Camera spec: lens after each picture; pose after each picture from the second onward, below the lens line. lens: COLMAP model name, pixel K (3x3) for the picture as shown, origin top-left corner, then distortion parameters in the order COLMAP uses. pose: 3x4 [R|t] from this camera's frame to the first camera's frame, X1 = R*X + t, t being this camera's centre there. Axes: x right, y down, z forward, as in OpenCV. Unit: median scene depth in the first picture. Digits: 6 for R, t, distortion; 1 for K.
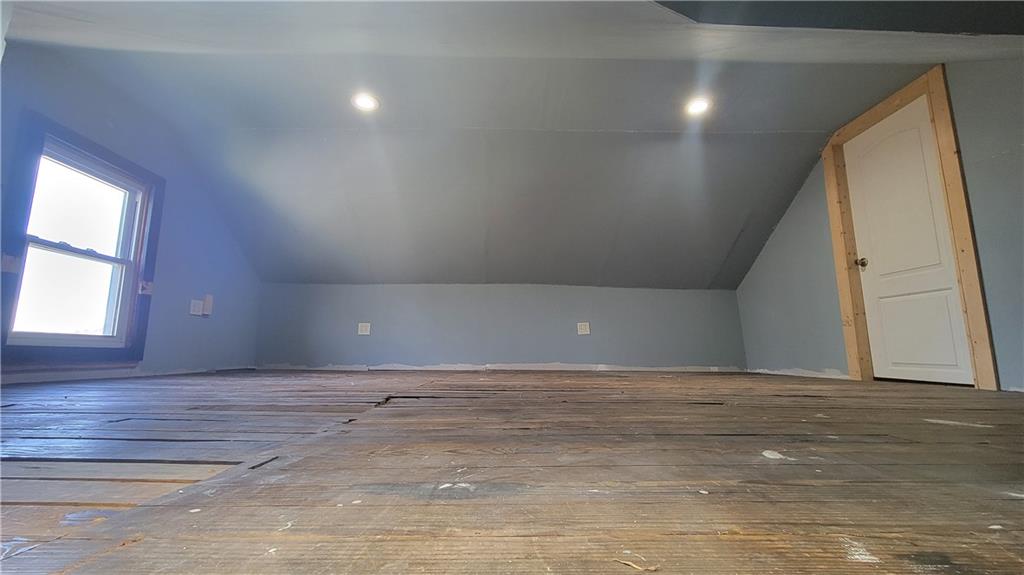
lens RADIAL K [[415.4, 0, 509.6], [0, 415.4, 284.4], [0, 0, 1]] dist [-0.001678, 0.000153]
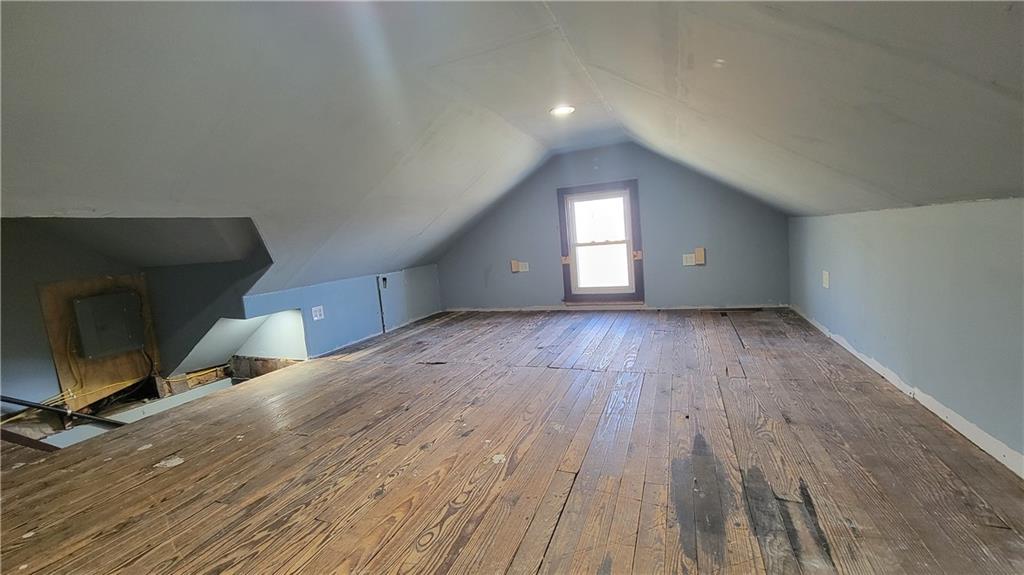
lens RADIAL K [[415.4, 0, 509.6], [0, 415.4, 284.4], [0, 0, 1]] dist [-0.001678, 0.000153]
pose [[-0.383441, 0.123538, -0.915266, 0.768324], [0.235006, 0.971445, 0.032668, -0.050555], [0.893166, -0.202567, -0.401524, 1.182114]]
